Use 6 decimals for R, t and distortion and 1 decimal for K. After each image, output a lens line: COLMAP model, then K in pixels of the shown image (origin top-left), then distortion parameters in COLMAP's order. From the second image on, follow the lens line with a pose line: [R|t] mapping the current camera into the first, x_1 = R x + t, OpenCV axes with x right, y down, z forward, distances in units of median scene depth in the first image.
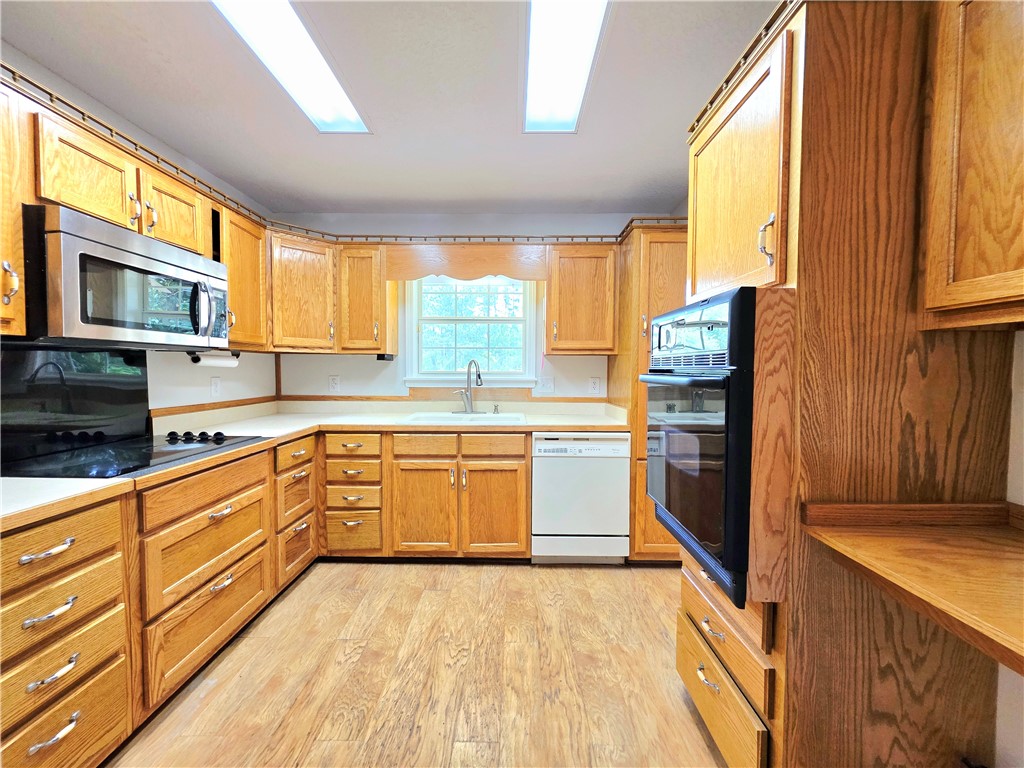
lens RADIAL K [[408.2, 0, 512.0], [0, 408.2, 384.0], [0, 0, 1]] dist [0.001649, -0.000313]
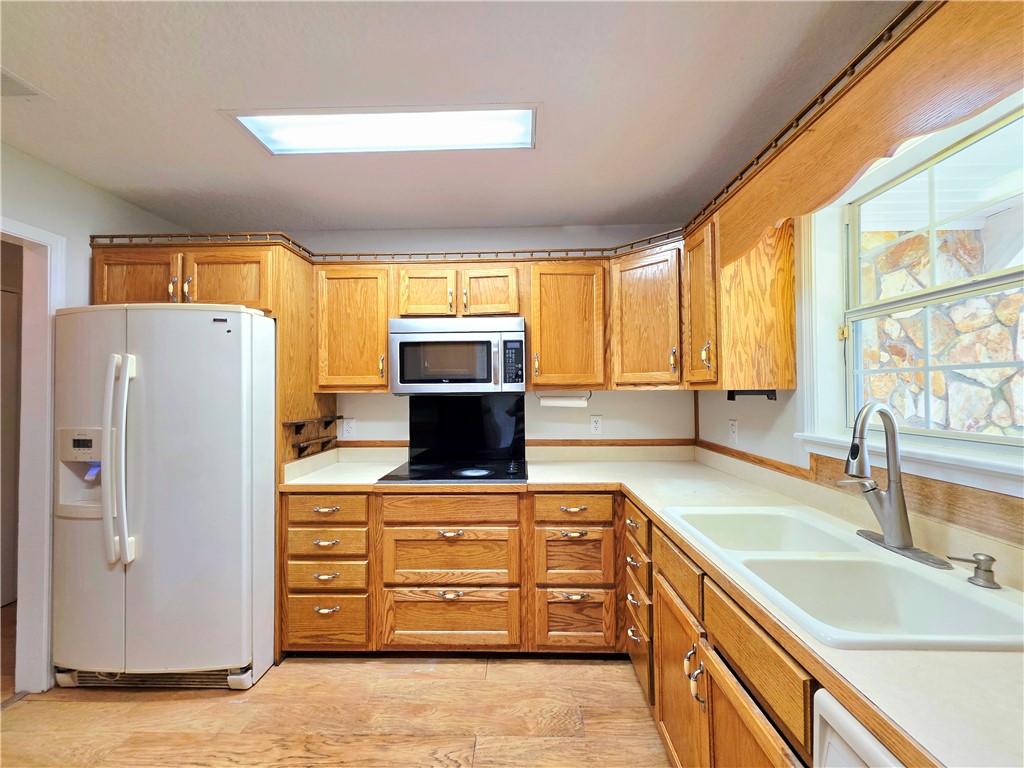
lens RADIAL K [[408.2, 0, 512.0], [0, 408.2, 384.0], [0, 0, 1]] dist [0.001649, -0.000313]
pose [[-0.016929, -0.019212, -0.999672, 0.443796], [-0.030442, 0.999362, -0.018690, -0.096732], [0.999393, 0.030116, -0.017503, 1.090943]]
